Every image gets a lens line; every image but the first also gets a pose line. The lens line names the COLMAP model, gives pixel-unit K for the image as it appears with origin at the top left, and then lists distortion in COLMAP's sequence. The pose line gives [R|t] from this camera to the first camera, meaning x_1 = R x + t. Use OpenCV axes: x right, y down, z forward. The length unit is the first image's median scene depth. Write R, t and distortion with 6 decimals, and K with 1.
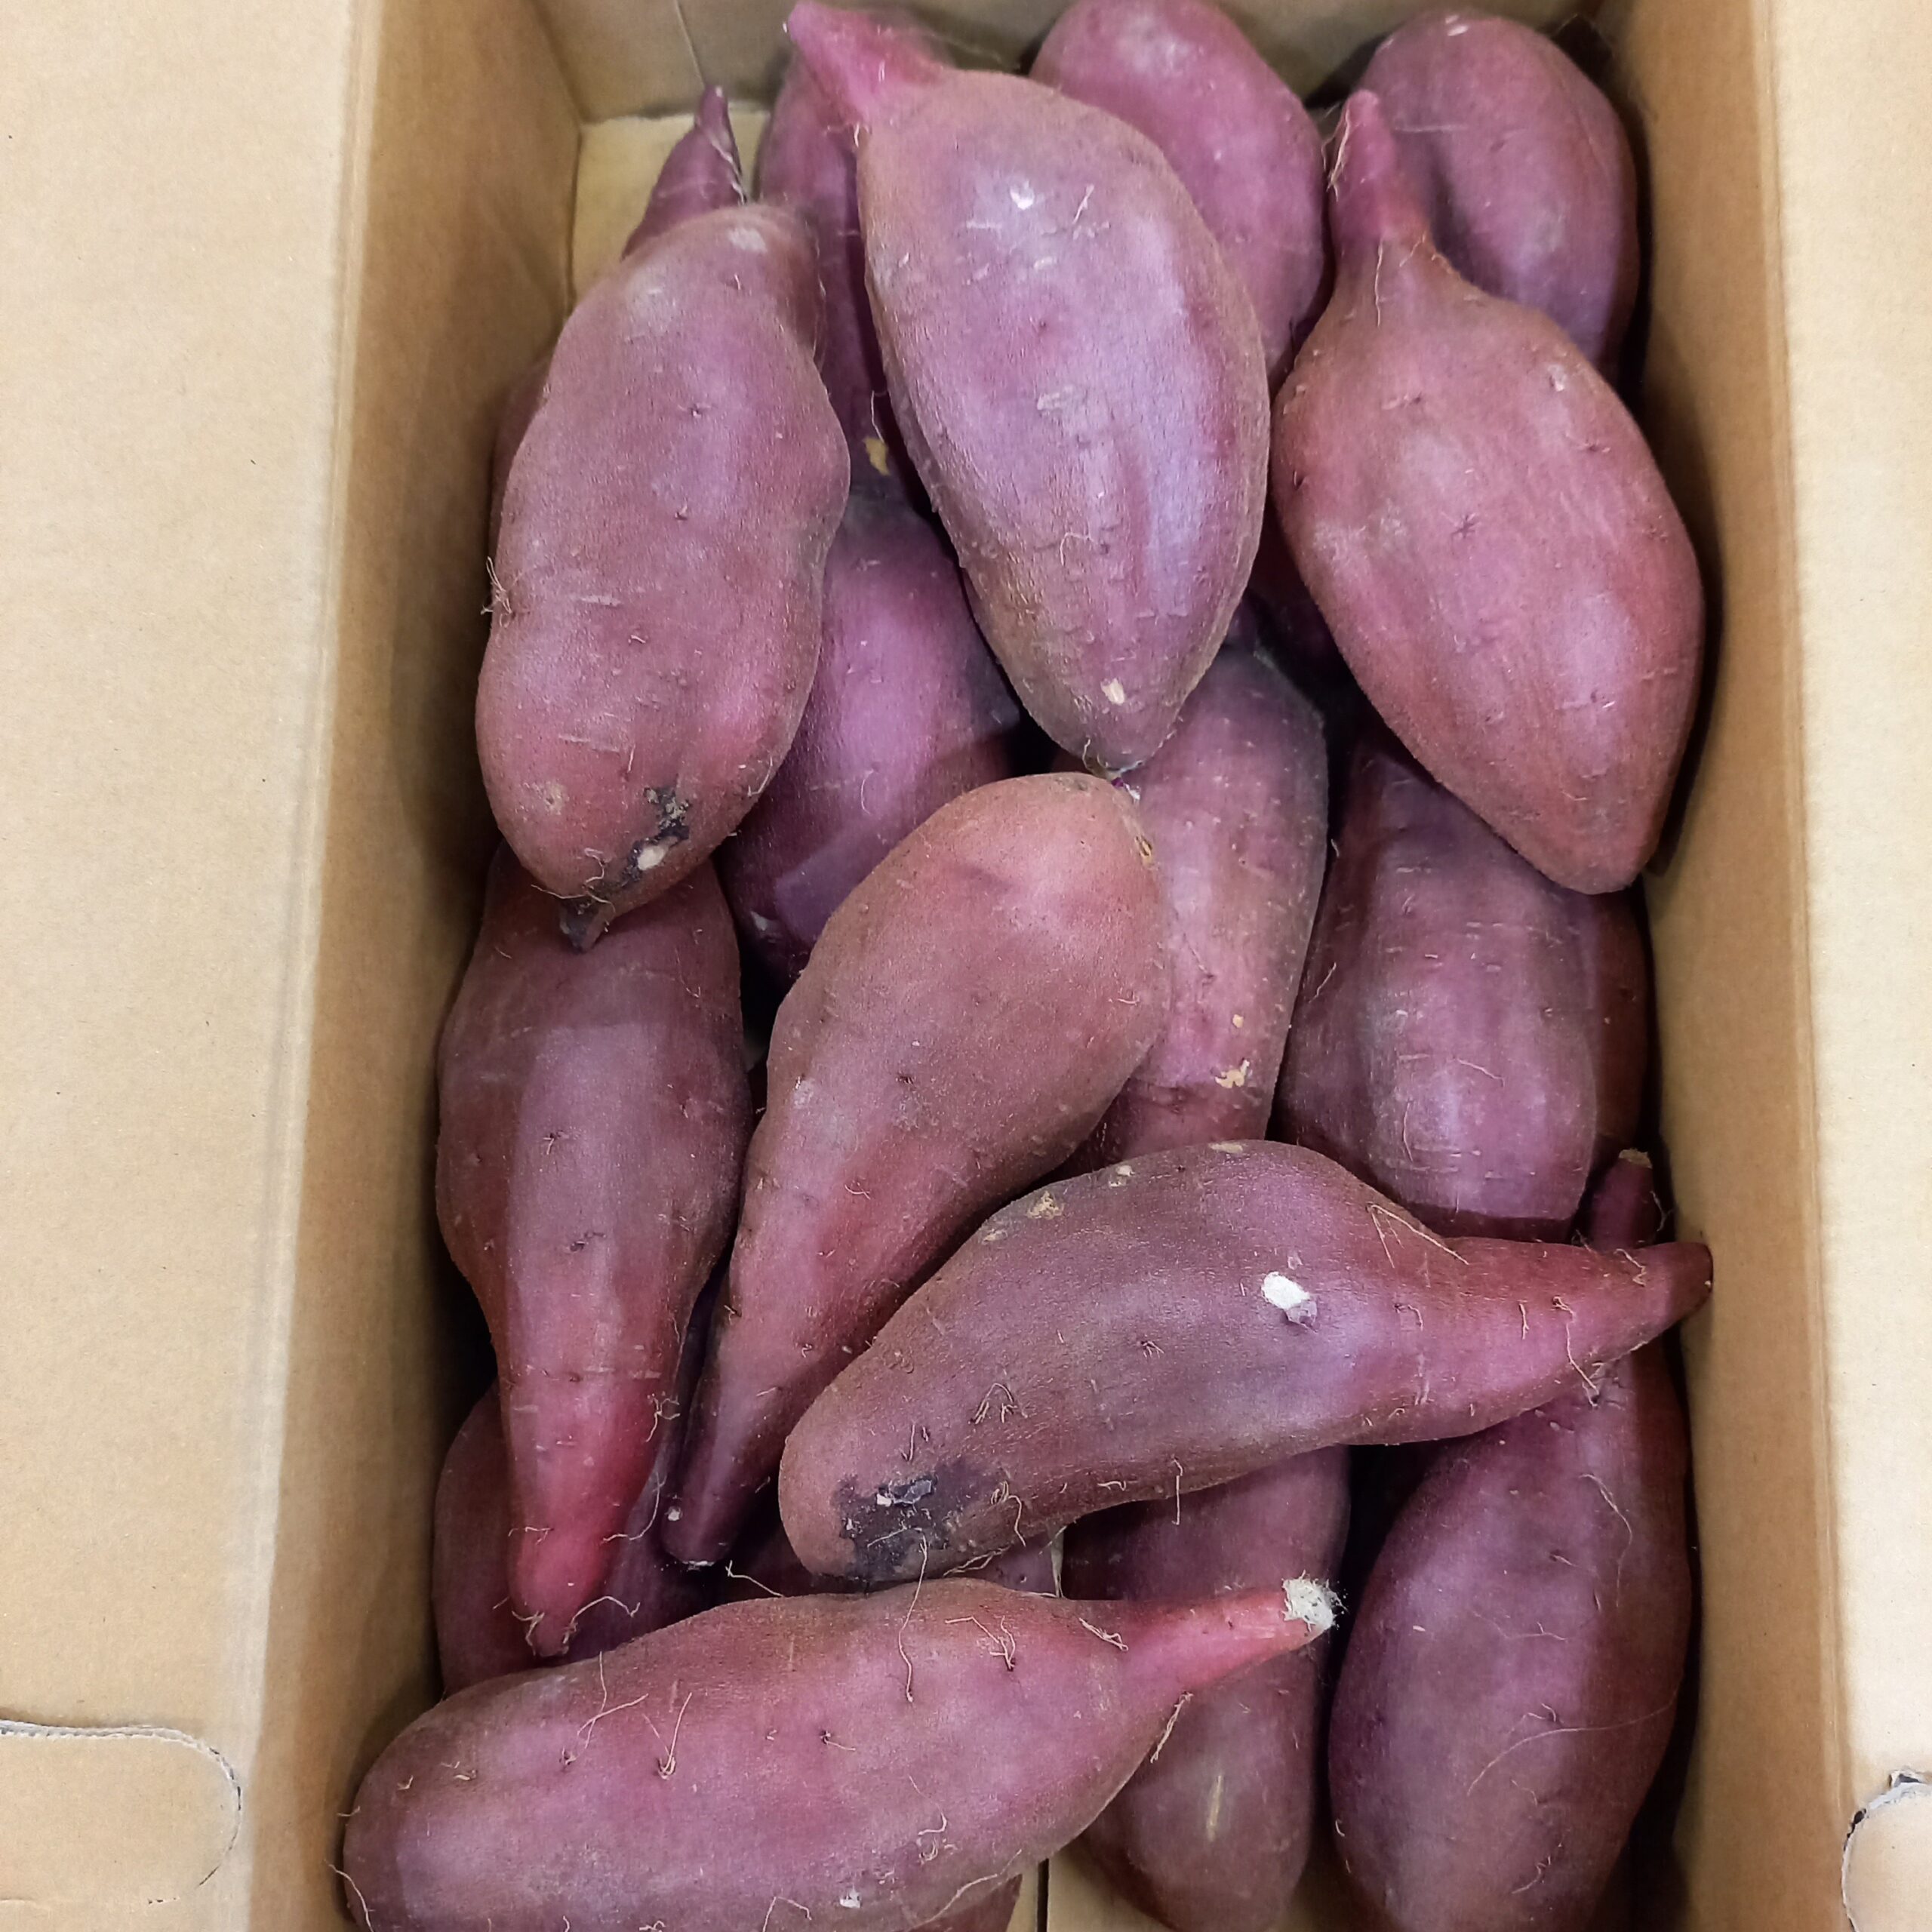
lens RADIAL K [[1923.3, 0, 966.0], [0, 1923.3, 966.0], [0, 0, 1]] dist [0.073100, -0.158640]
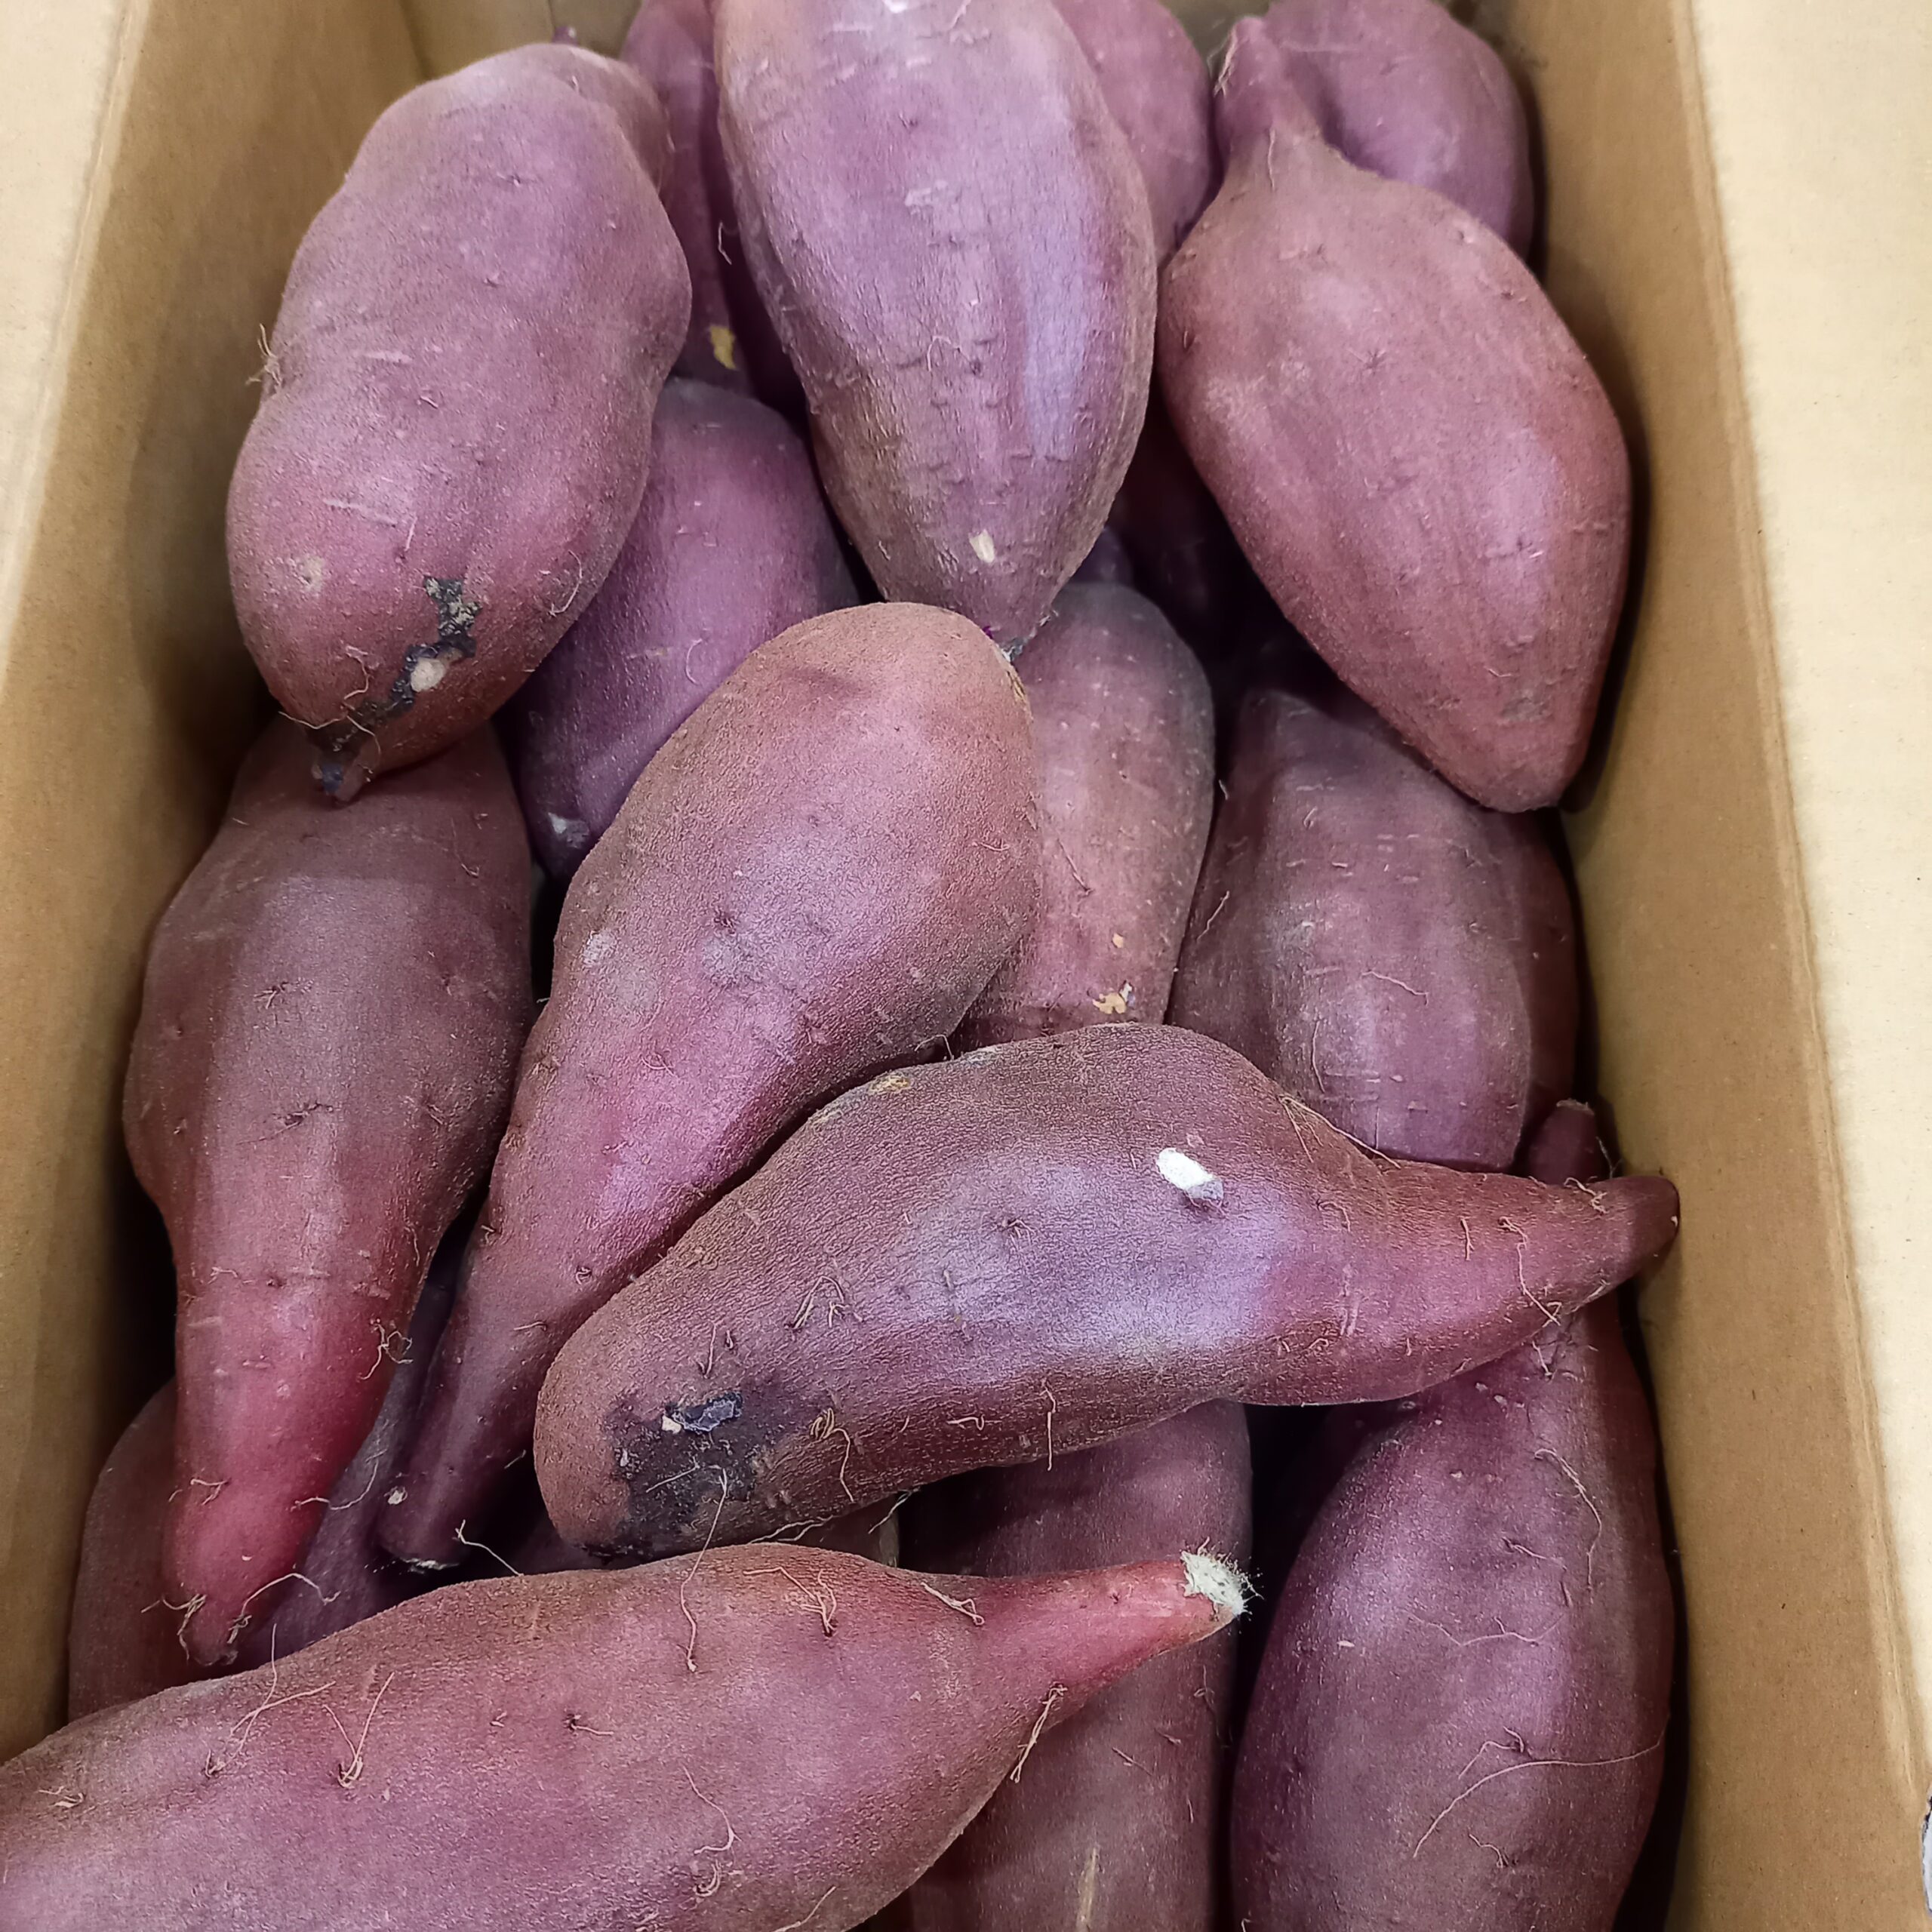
lens RADIAL K [[1934.4, 0, 971.8], [0, 1934.4, 969.0], [0, 0, 1]] dist [0.041882, -0.078378]
pose [[0.995617, 0.037299, 0.085768, 0.003466], [-0.019602, 0.979886, -0.198592, 0.232403], [-0.091450, 0.196041, 0.976322, 0.186155]]
